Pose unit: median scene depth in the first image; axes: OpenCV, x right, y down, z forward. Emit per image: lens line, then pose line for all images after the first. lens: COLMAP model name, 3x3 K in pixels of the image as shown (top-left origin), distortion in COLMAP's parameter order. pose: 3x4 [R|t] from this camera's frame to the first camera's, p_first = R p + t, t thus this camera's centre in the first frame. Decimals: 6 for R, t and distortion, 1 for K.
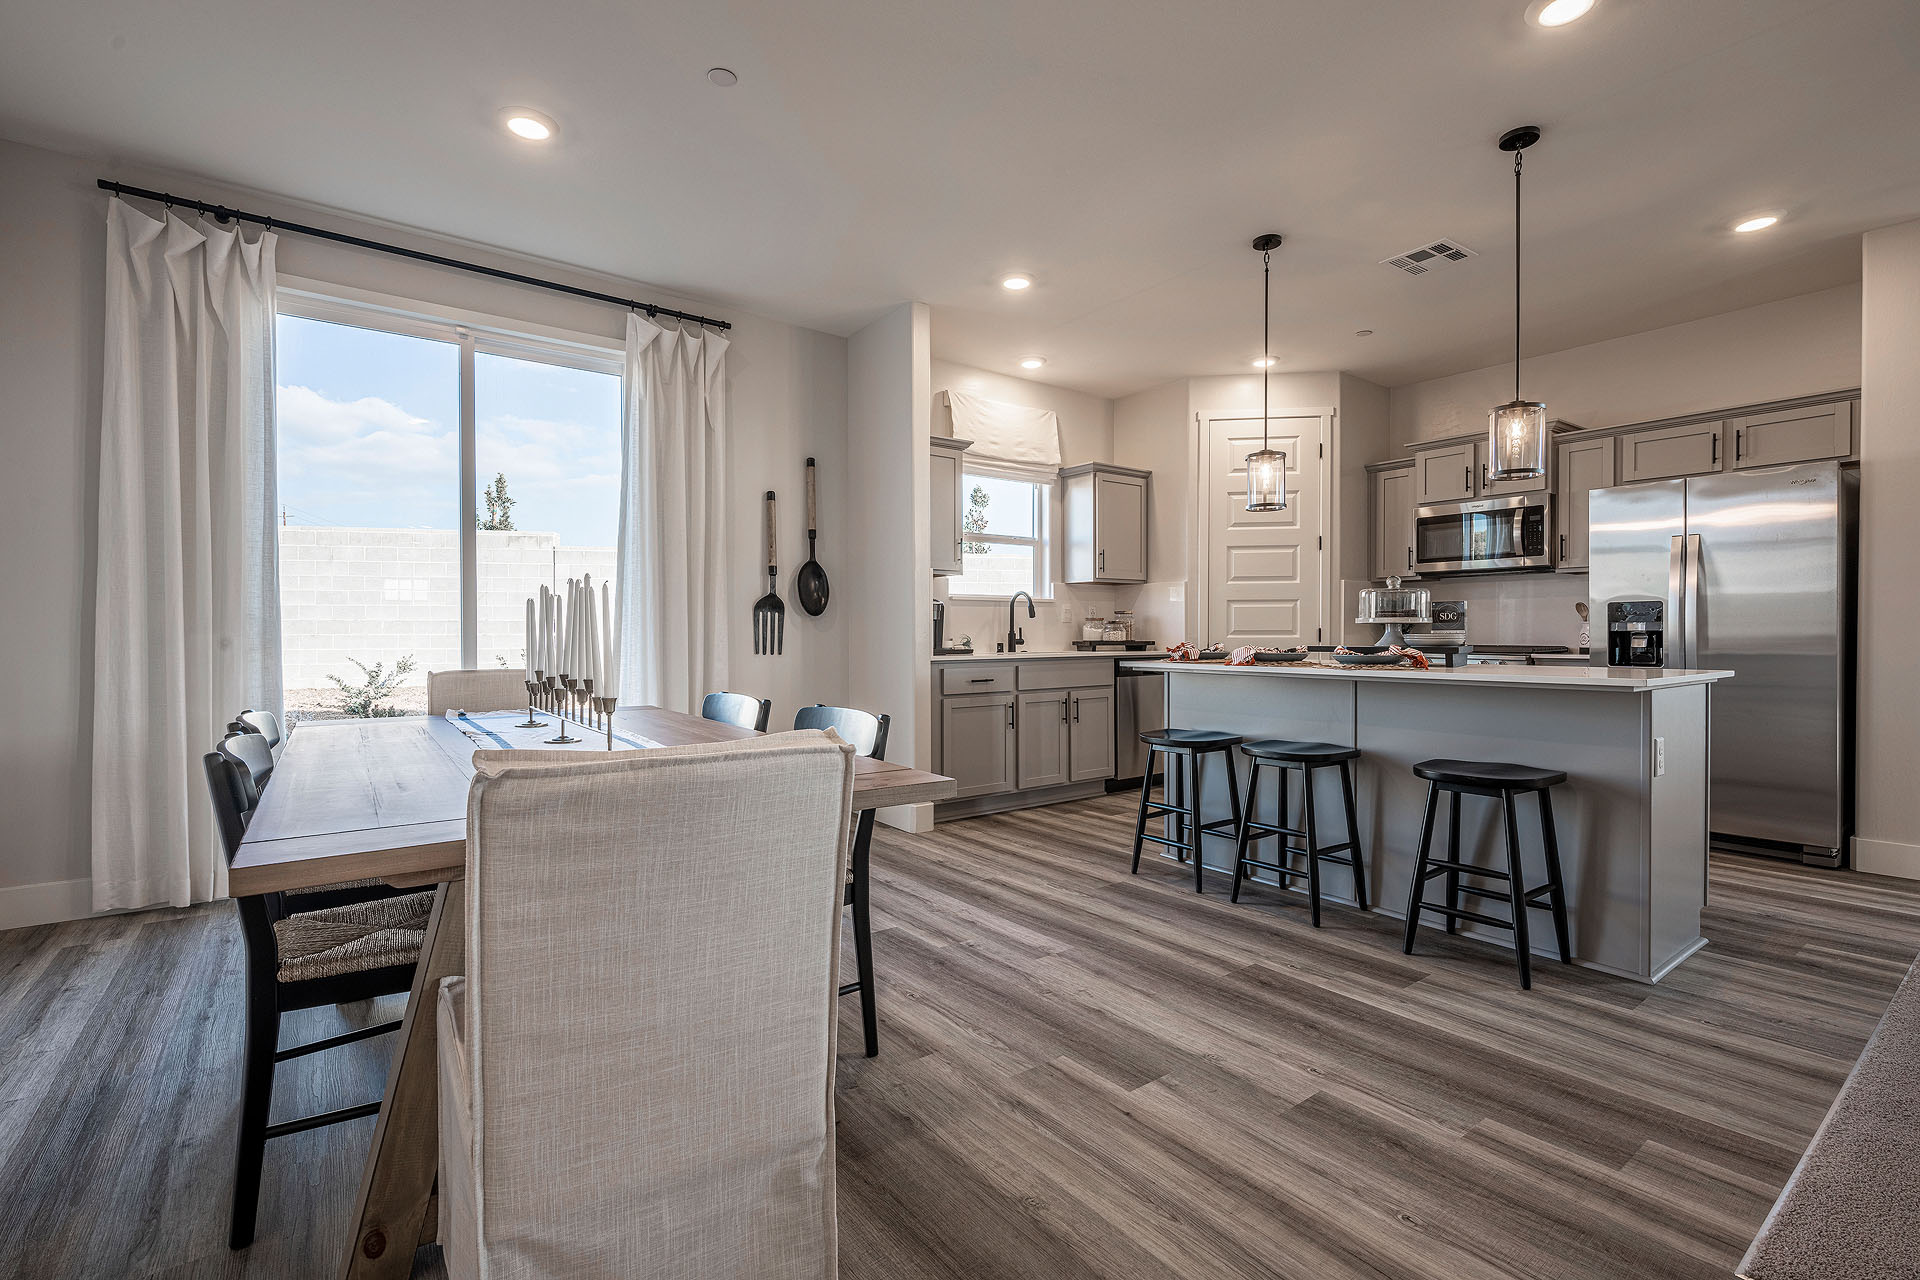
lens RADIAL K [[855.9, 0, 970.5], [0, 855.9, 640.8], [0, 0, 1]] dist [0.001831, -0.000557]
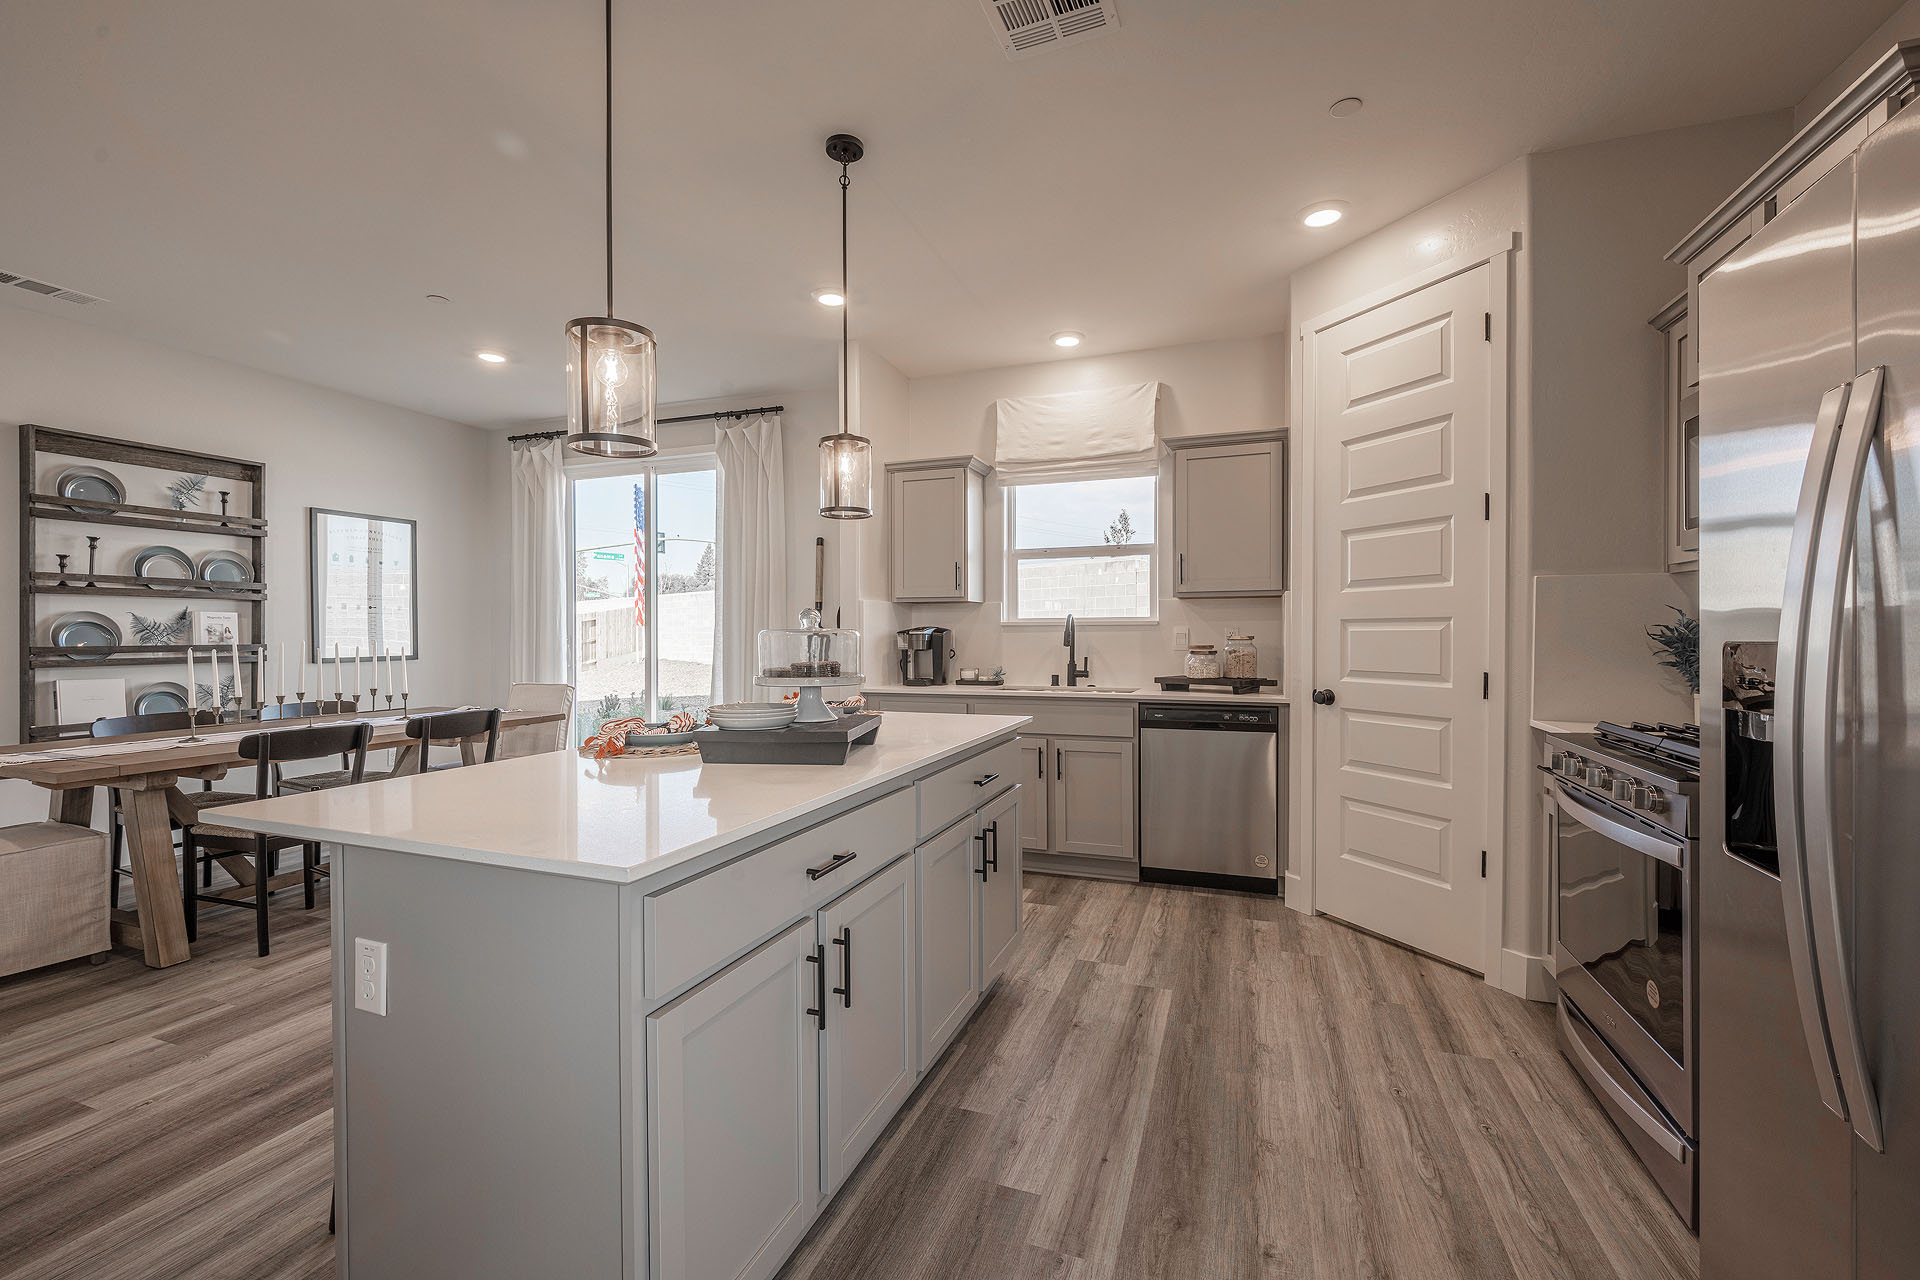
lens RADIAL K [[794.0, 0, 949.3], [0, 794.0, 642.1], [0, 0, 1]] dist [0.001495, -0.000647]
pose [[0.535995, 0.008449, -0.844179, 0.845519], [-0.009904, 0.999944, 0.003719, -0.041974], [0.844163, 0.006367, 0.536049, 0.625781]]
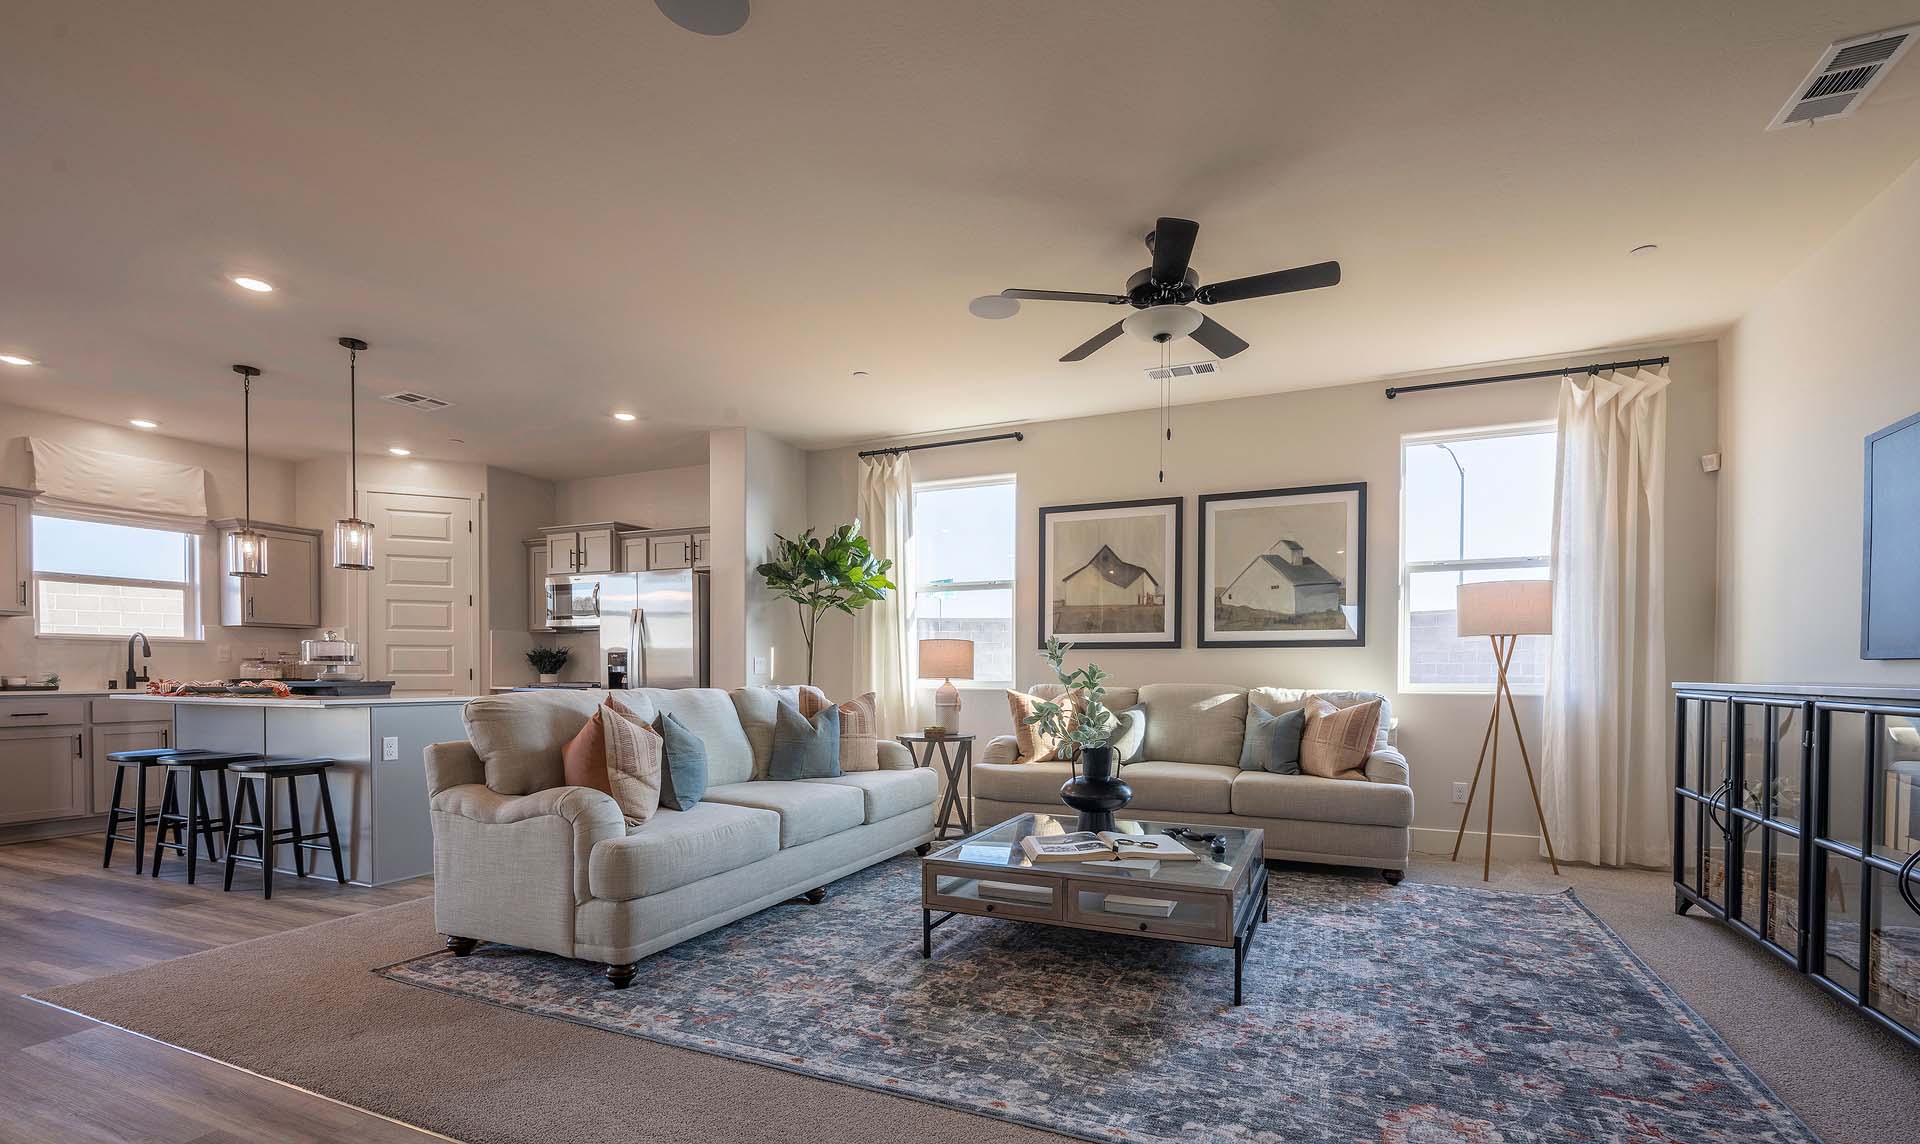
lens RADIAL K [[838.8, 0, 974.6], [0, 838.8, 683.6], [0, 0, 1]] dist [-0.001301, 0.000272]
pose [[0.871827, -0.001333, 0.489812, 0.595898], [0.000420, 0.999998, 0.001973, 0.006304], [-0.489814, -0.001514, 0.871826, -0.563237]]
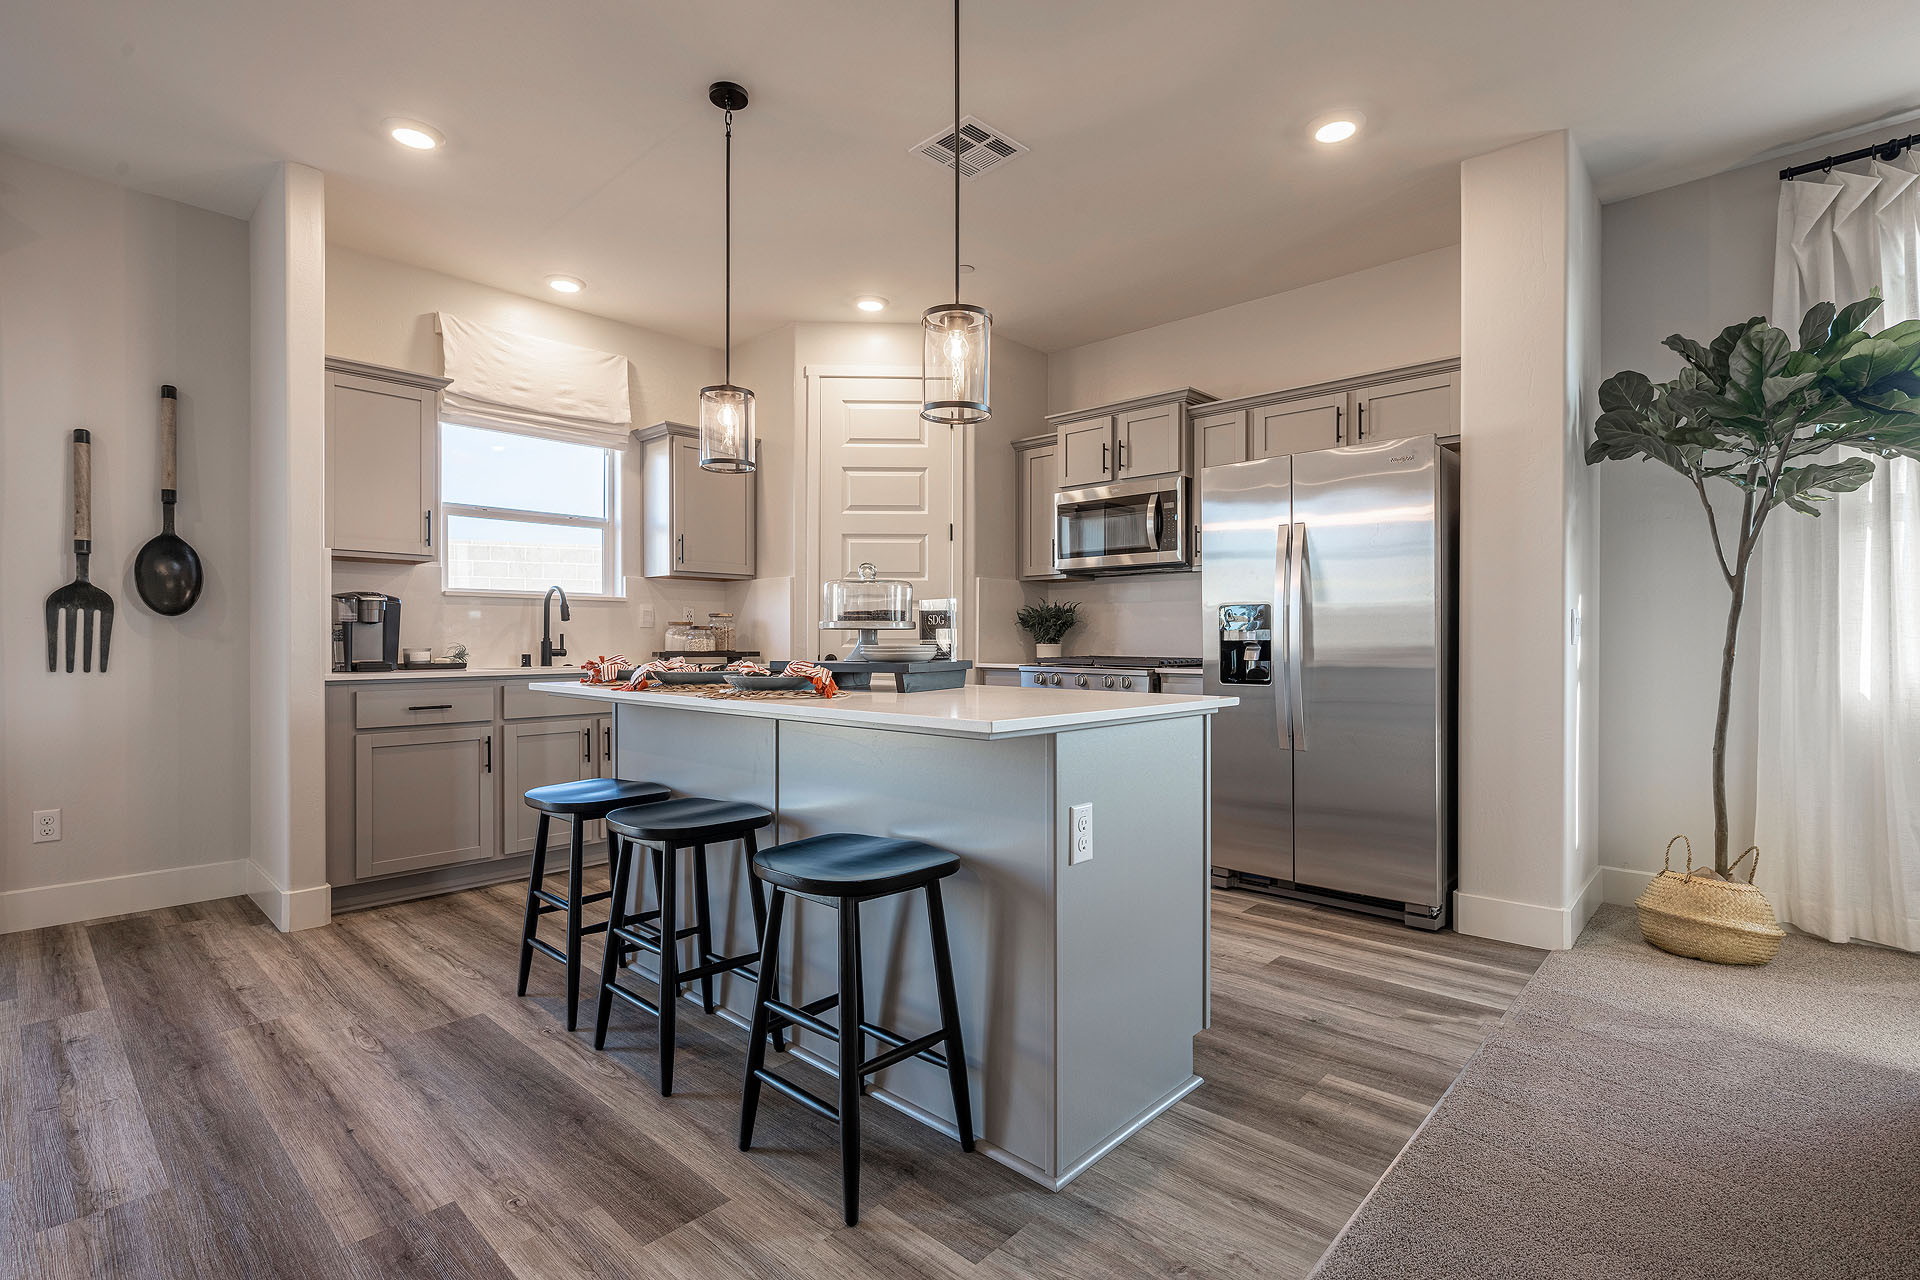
lens RADIAL K [[894.7, 0, 965.0], [0, 894.7, 640.0], [0, 0, 1]] dist [0.000968, -0.000141]
pose [[0.984037, 0.002558, 0.177948, 0.356214], [-0.000740, 0.999947, -0.010286, -0.002871], [-0.177964, 0.009991, 0.983986, 0.203669]]
